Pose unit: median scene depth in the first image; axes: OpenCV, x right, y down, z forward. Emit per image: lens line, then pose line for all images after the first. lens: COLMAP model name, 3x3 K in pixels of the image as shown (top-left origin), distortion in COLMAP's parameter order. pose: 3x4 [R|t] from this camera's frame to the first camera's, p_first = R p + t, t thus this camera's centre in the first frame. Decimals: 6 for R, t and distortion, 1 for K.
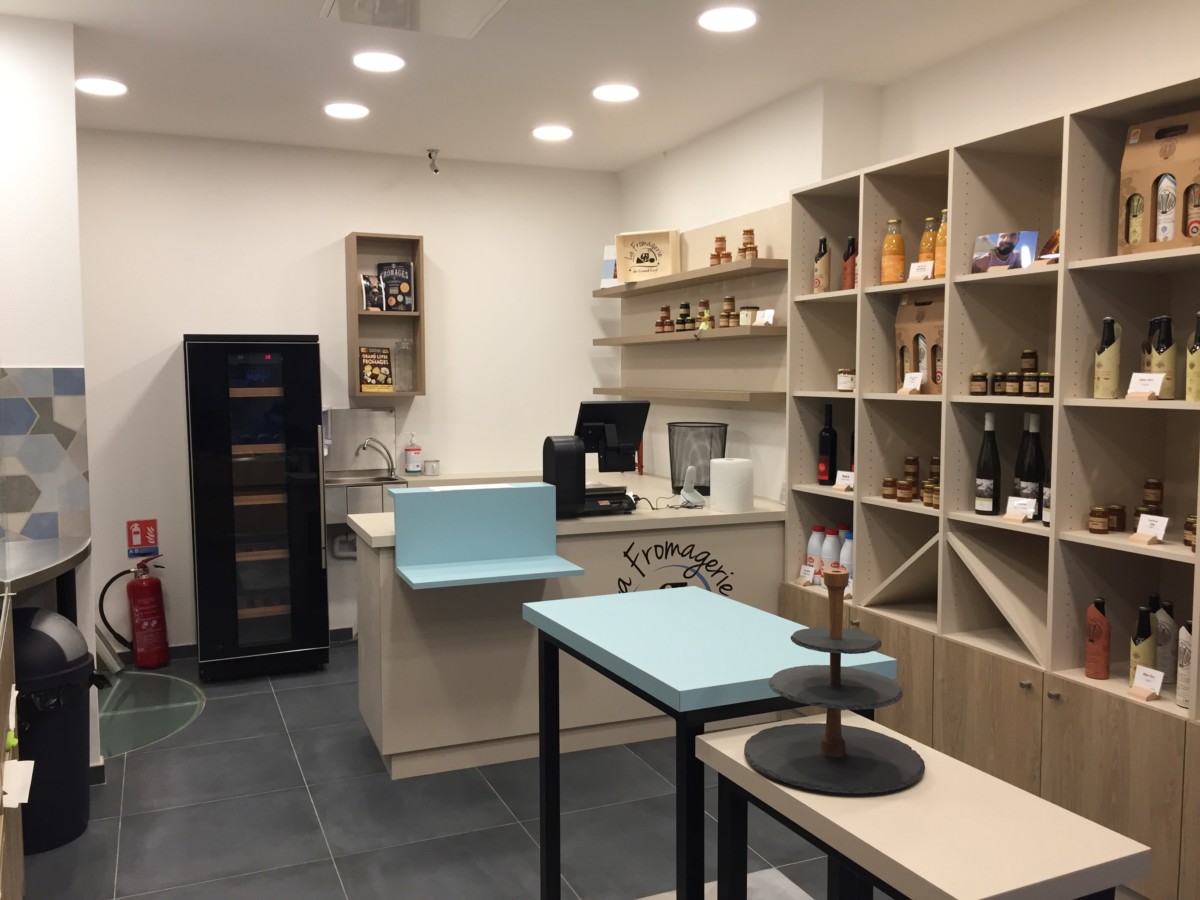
lens RADIAL K [[1020.7, 0, 600.0], [0, 1020.7, 450.0], [0, 0, 1]] dist [0.010446, -0.003593]
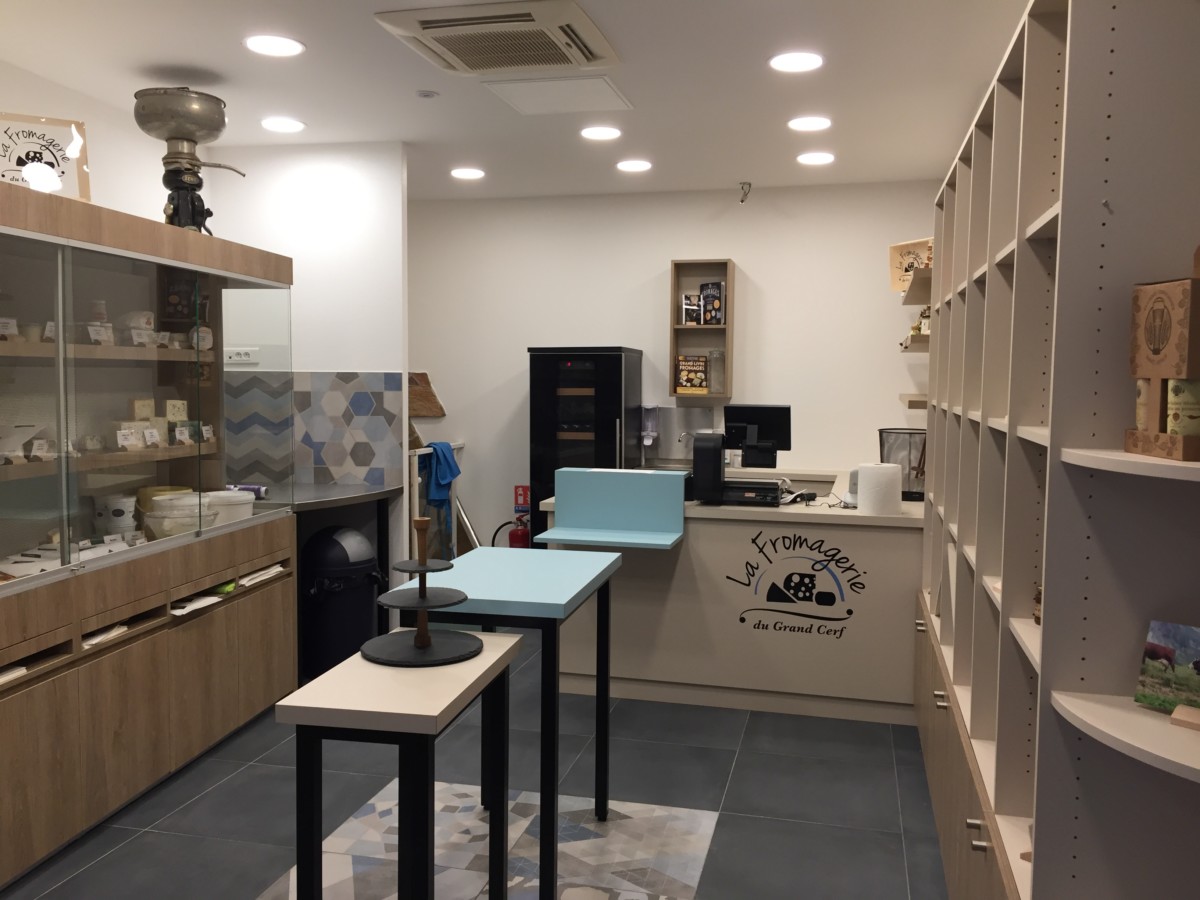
lens RADIAL K [[1020.7, 0, 600.0], [0, 1020.7, 450.0], [0, 0, 1]] dist [0.010446, -0.003593]
pose [[0.785176, 0.052915, -0.617008, 0.481456], [-0.054383, 0.998385, 0.016416, -0.005836], [0.616880, 0.020665, 0.786786, 0.008558]]
